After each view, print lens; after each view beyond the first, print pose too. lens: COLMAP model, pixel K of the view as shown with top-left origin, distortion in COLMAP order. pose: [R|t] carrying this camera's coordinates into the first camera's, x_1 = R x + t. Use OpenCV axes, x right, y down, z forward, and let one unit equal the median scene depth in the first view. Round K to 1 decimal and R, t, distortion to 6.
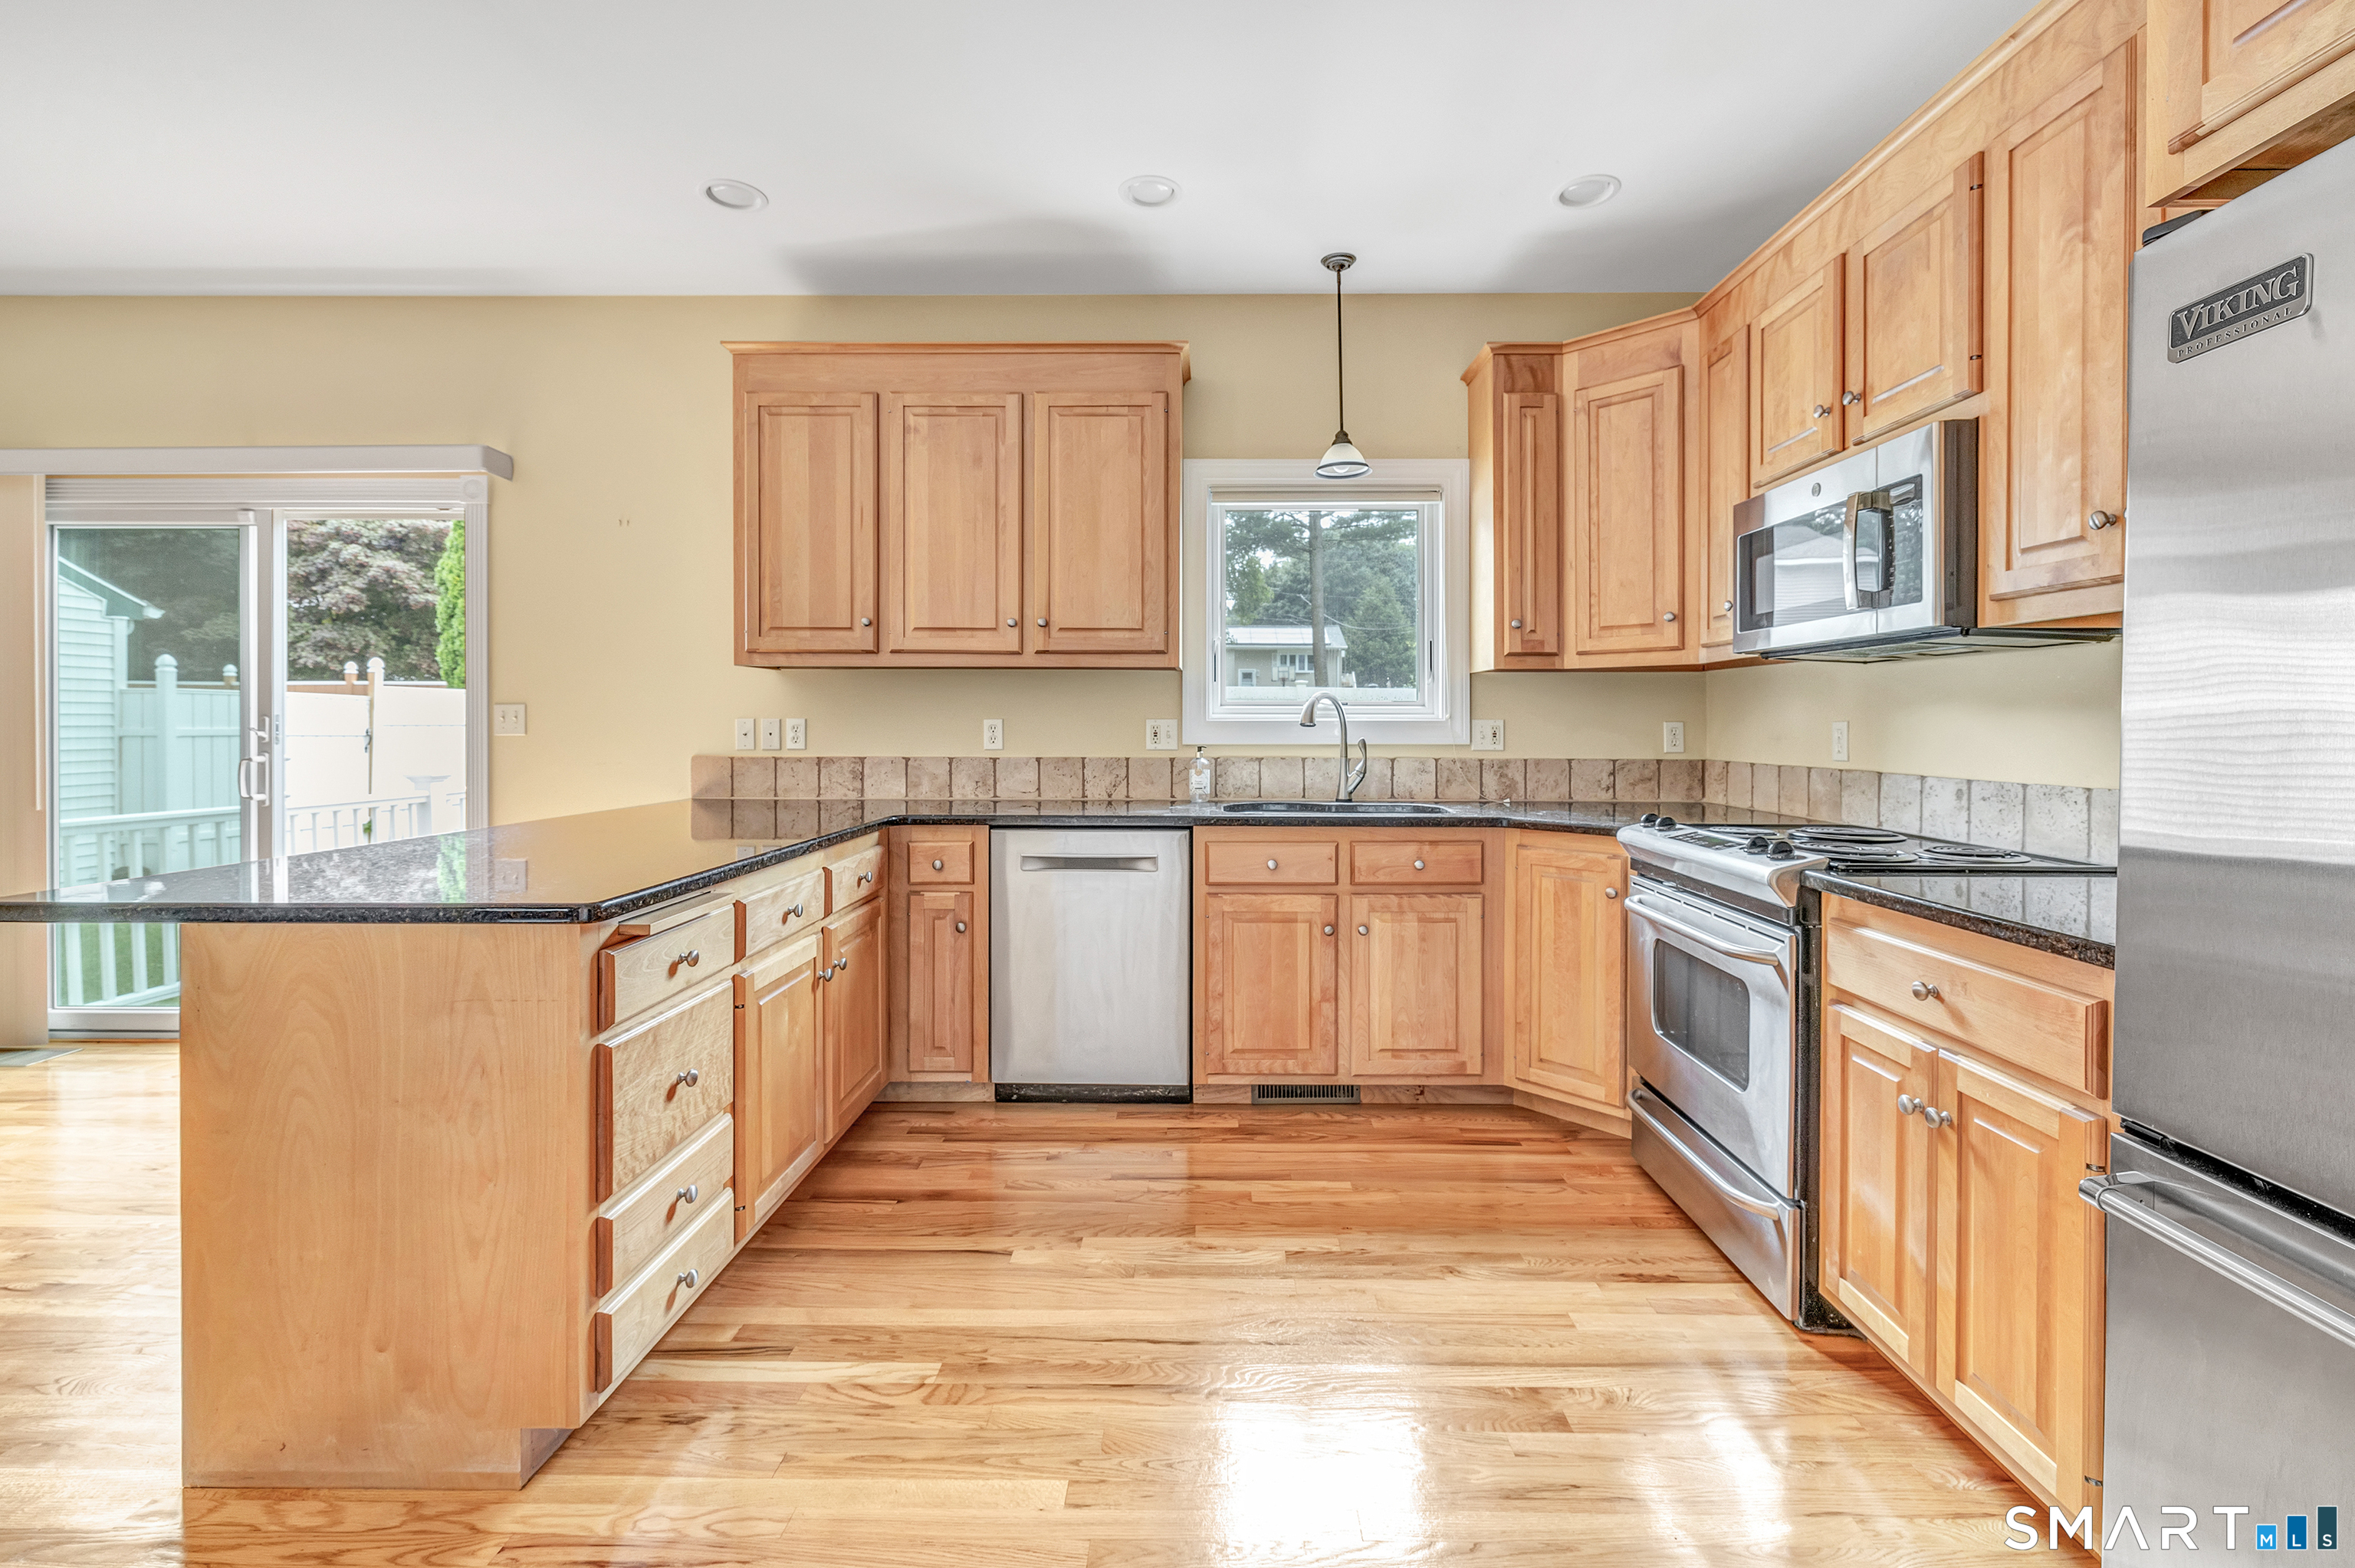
lens RADIAL K [[1008.7, 0, 1229.6], [0, 1008.7, 731.1], [0, 0, 1]] dist [0.000003, 0.000280]
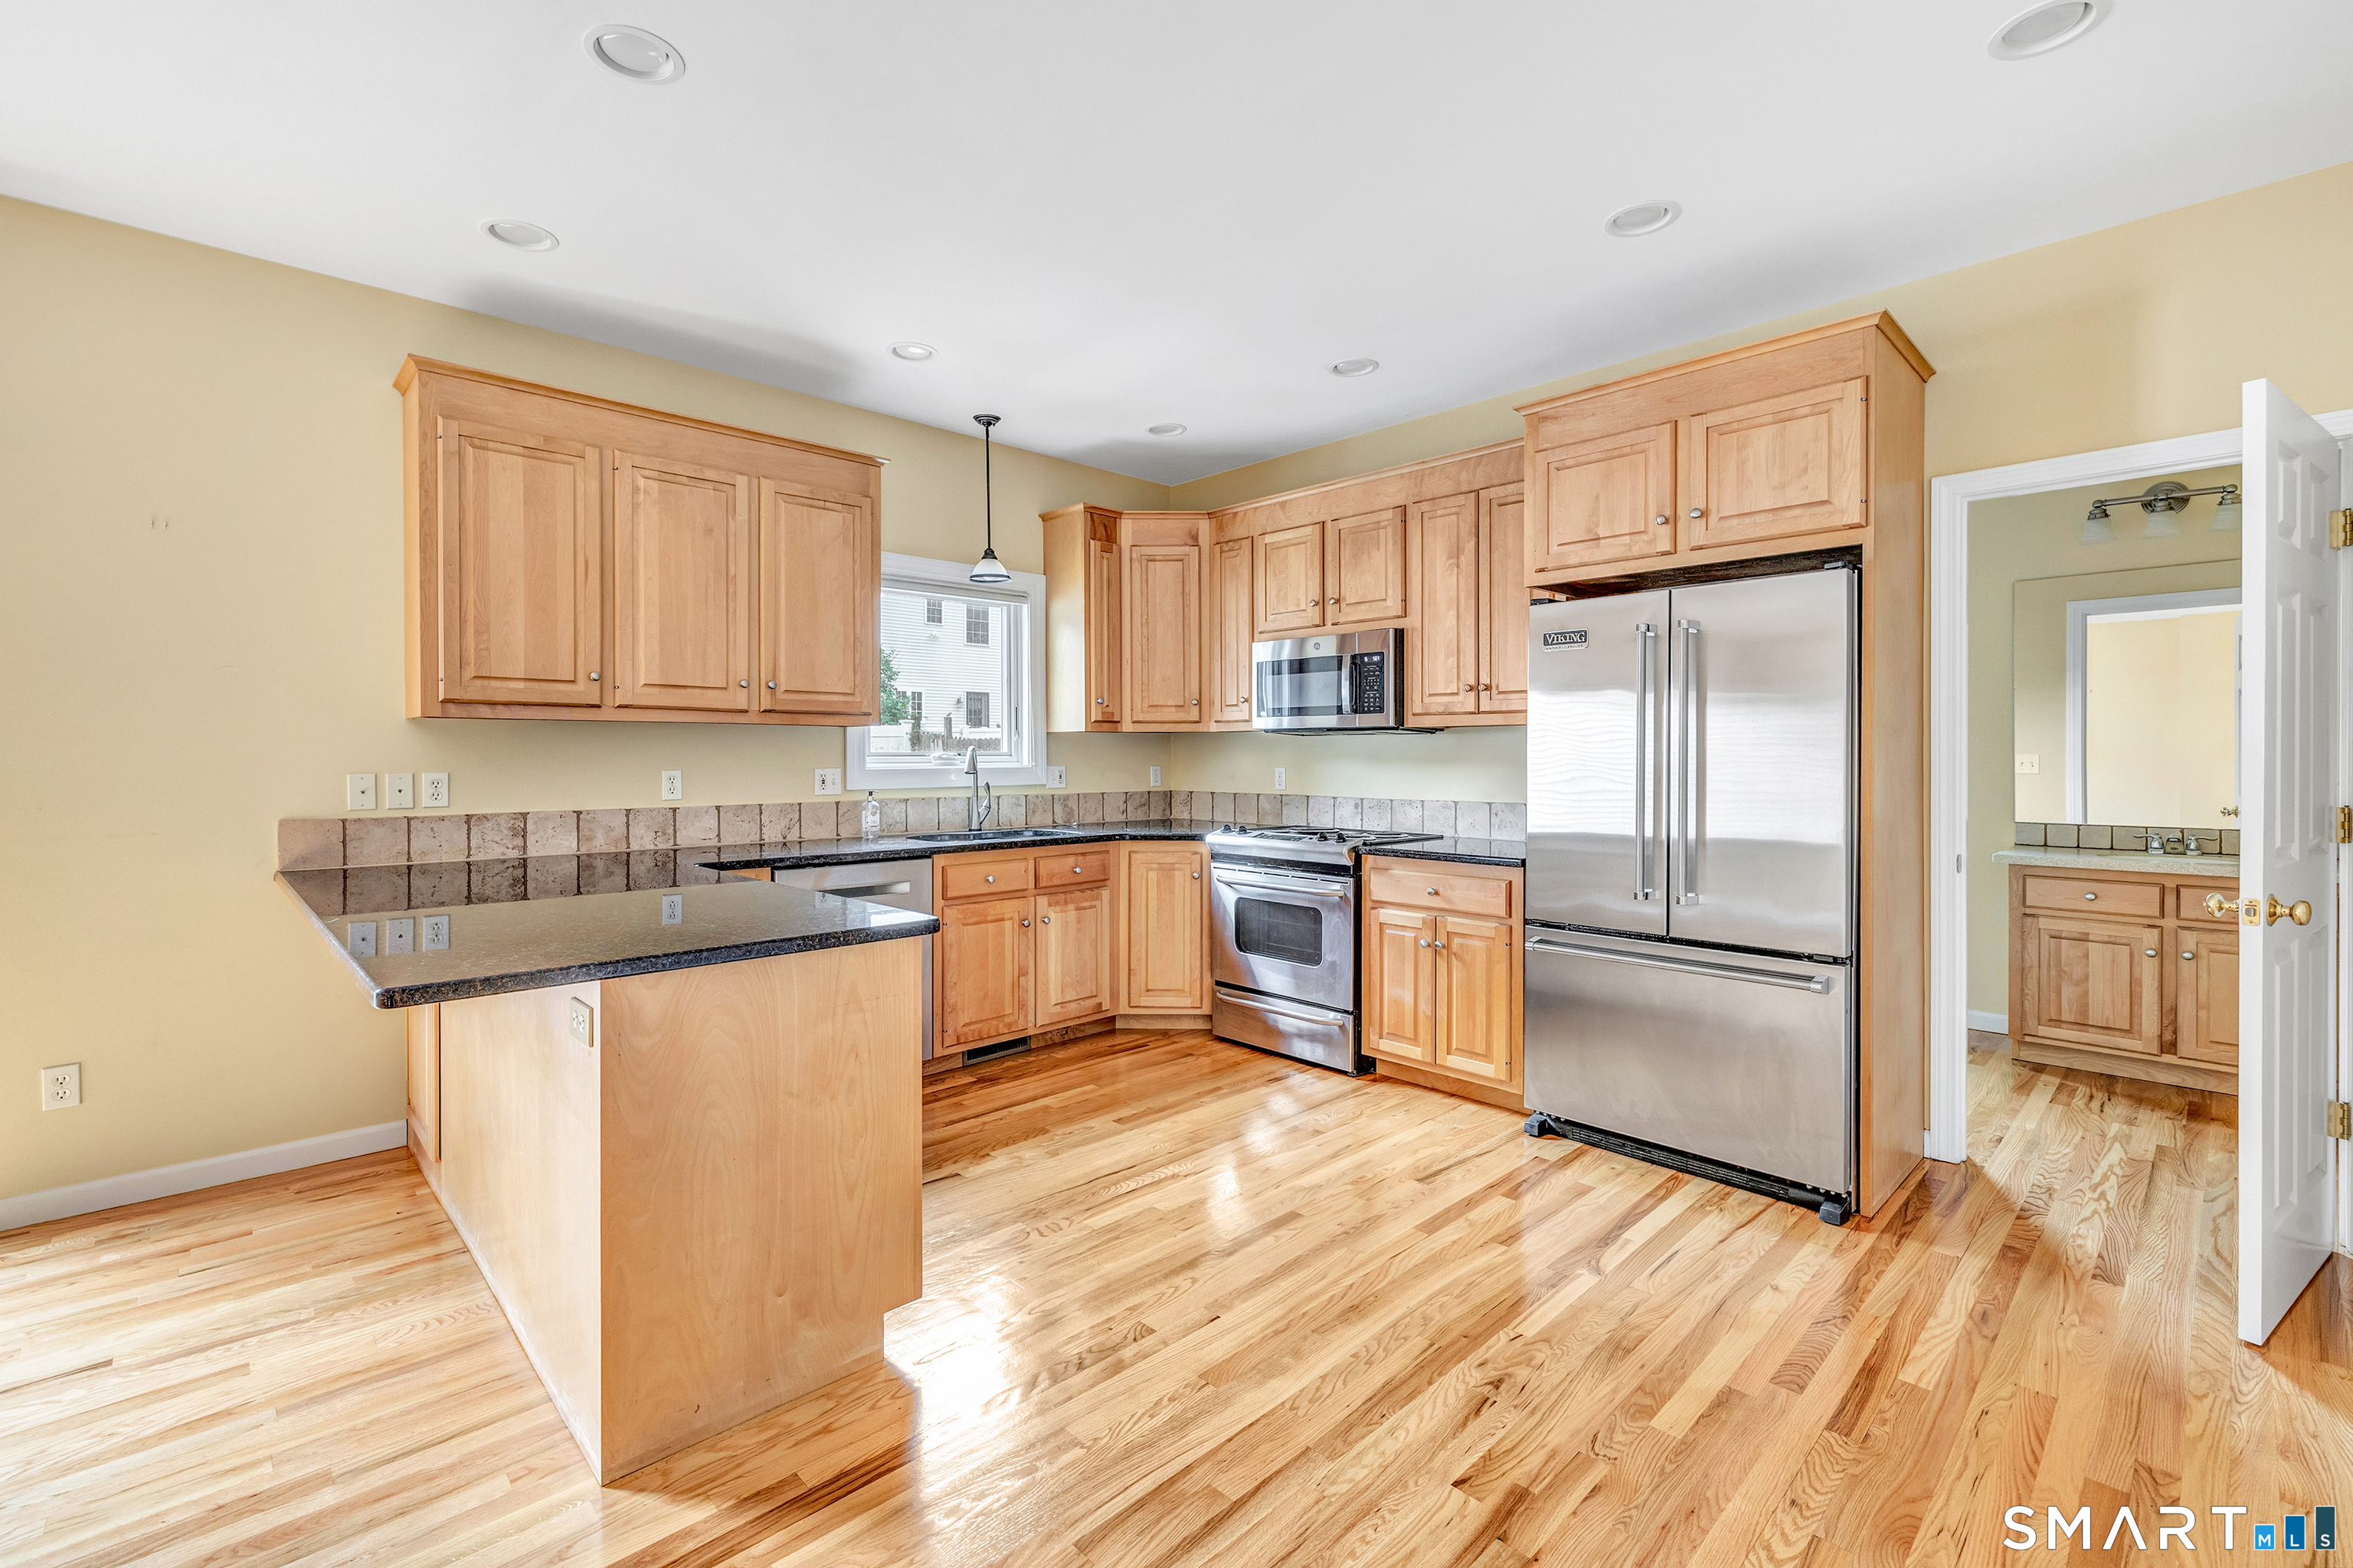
lens RADIAL K [[1005.6, 0, 1182.9], [0, 1005.6, 760.7], [0, 0, 1]] dist [0.000263, 0.000605]
pose [[0.715963, -0.007128, 0.698102, -0.658456], [0.005946, 0.999974, 0.004111, -0.026010], [-0.698113, 0.001208, 0.715986, -0.120103]]
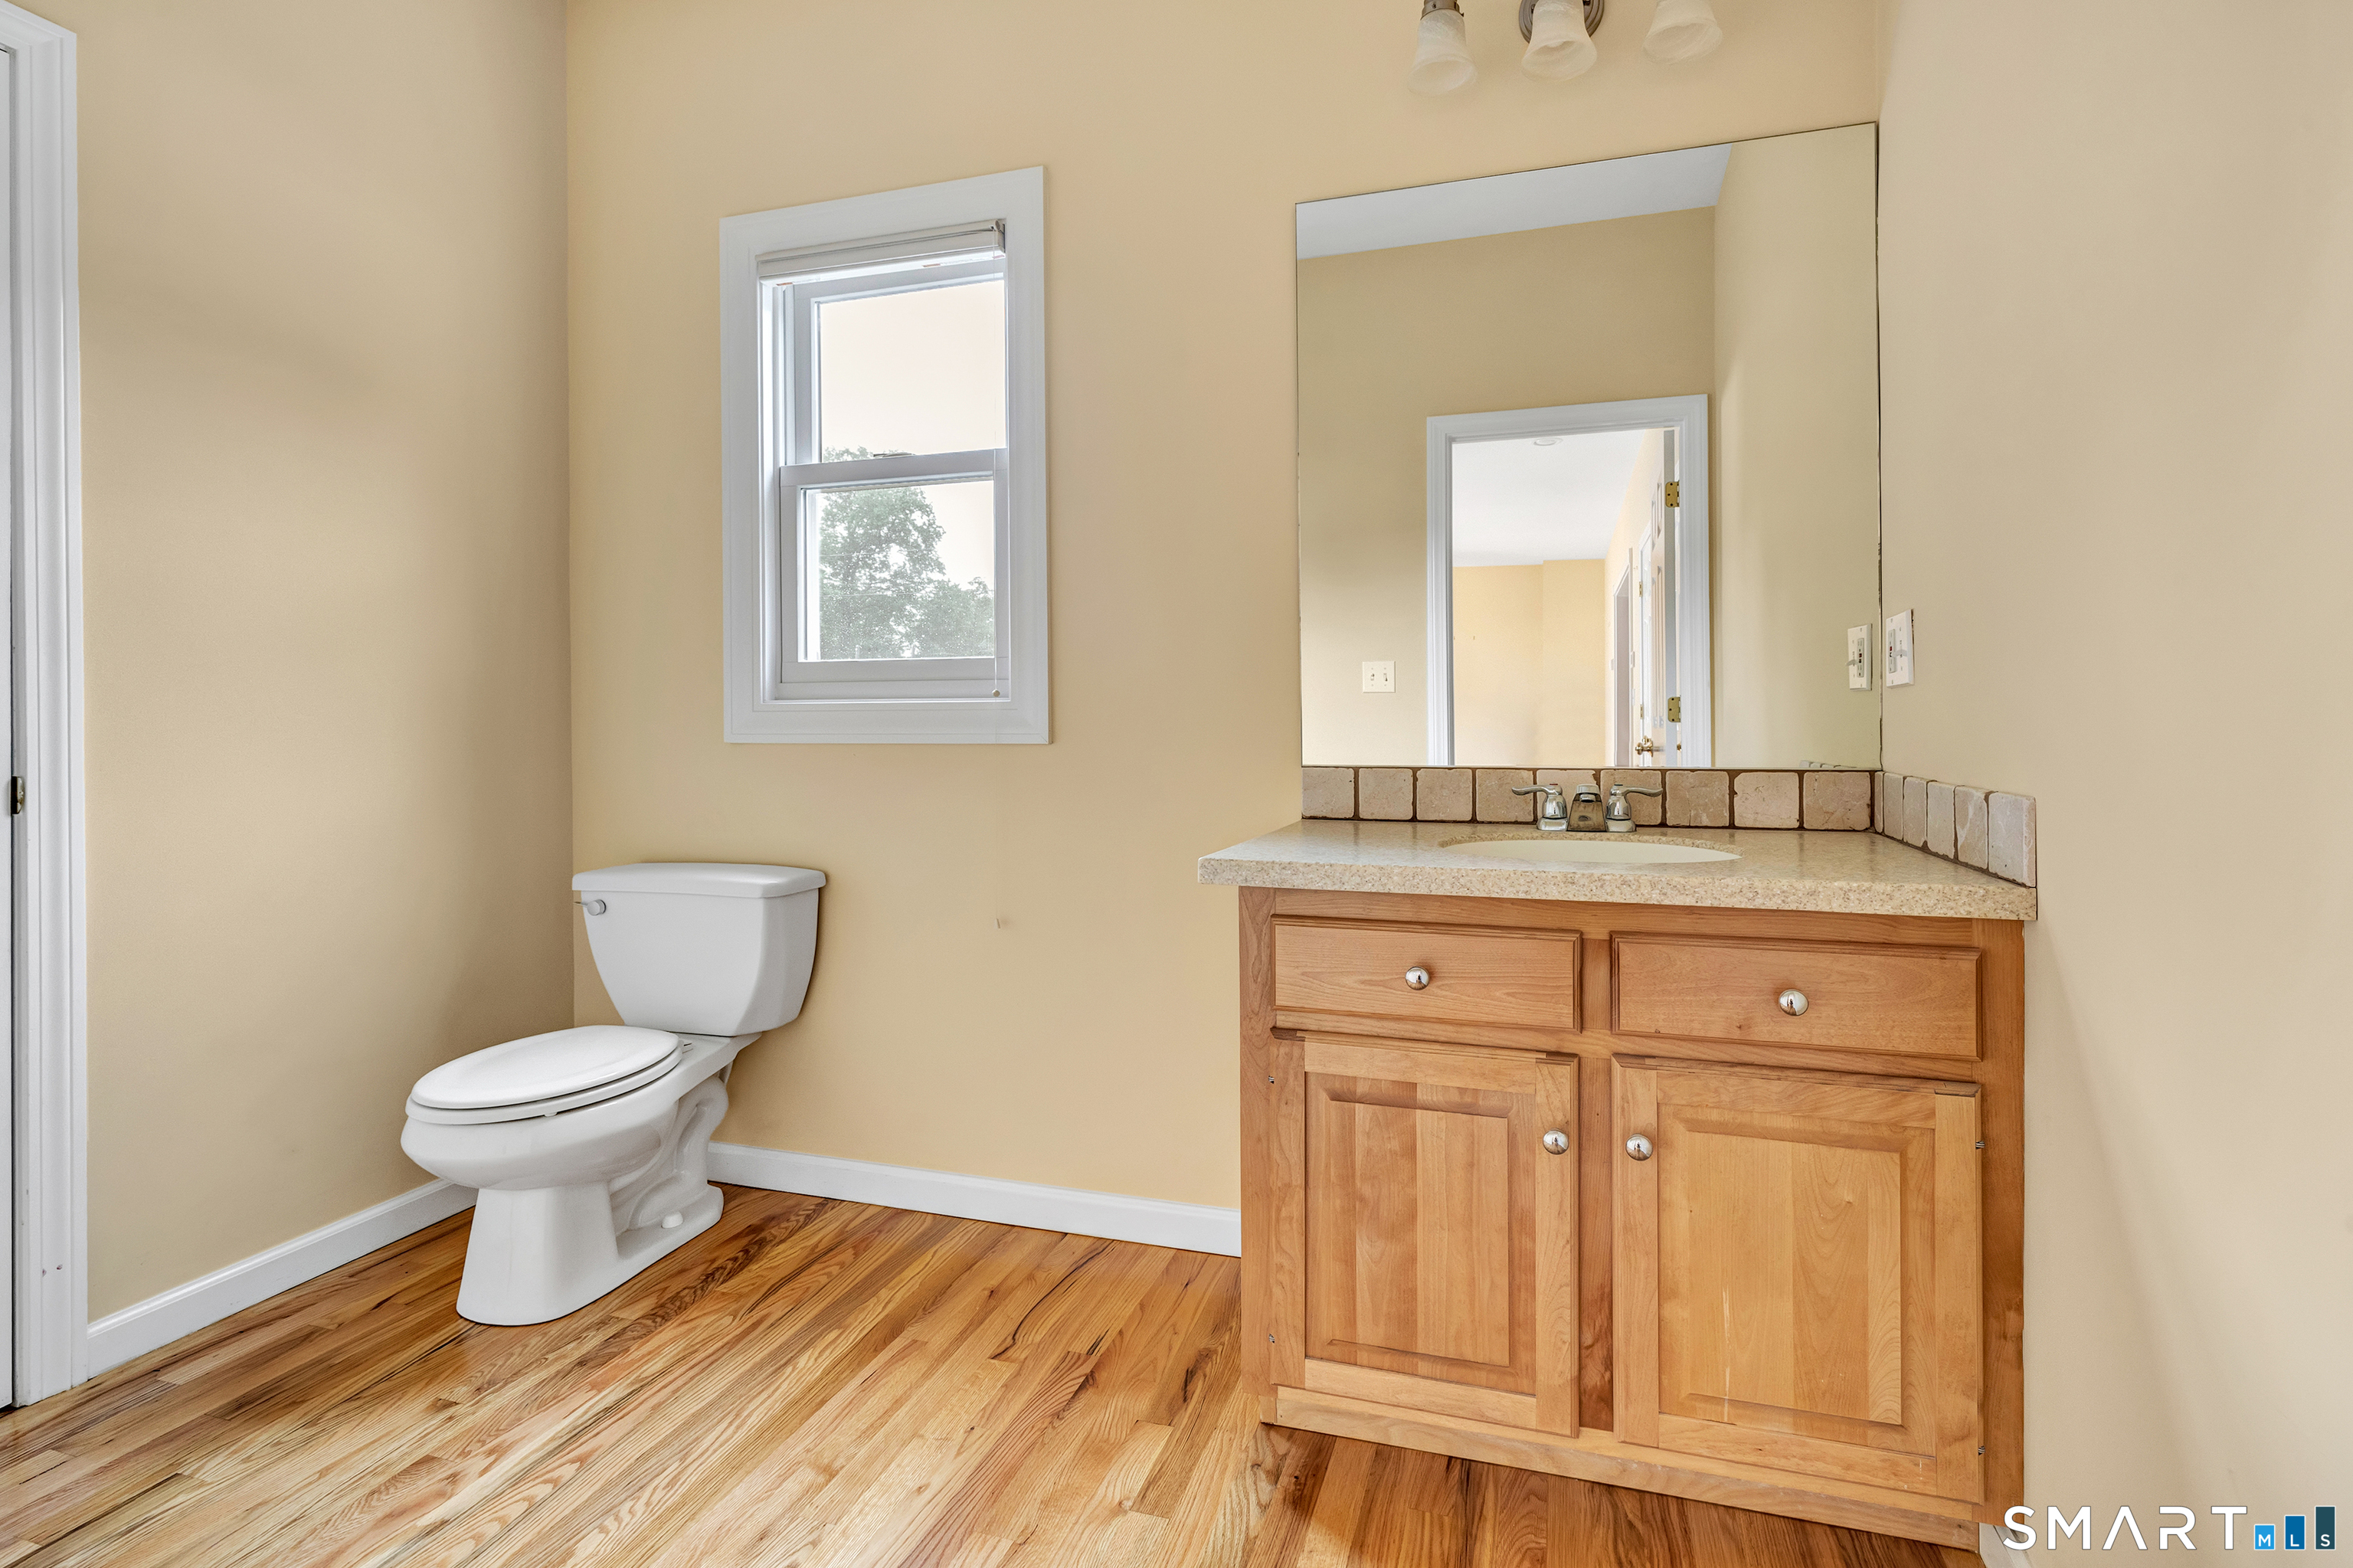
lens RADIAL K [[1047.4, 0, 1245.7], [0, 1047.4, 741.7], [0, 0, 1]] dist [0.001295, 0.000113]
pose [[0.279875, -0.017553, 0.959876, 0.573491], [0.009839, 0.999833, 0.015415, 0.049099], [-0.959986, 0.005130, 0.280001, -0.065891]]
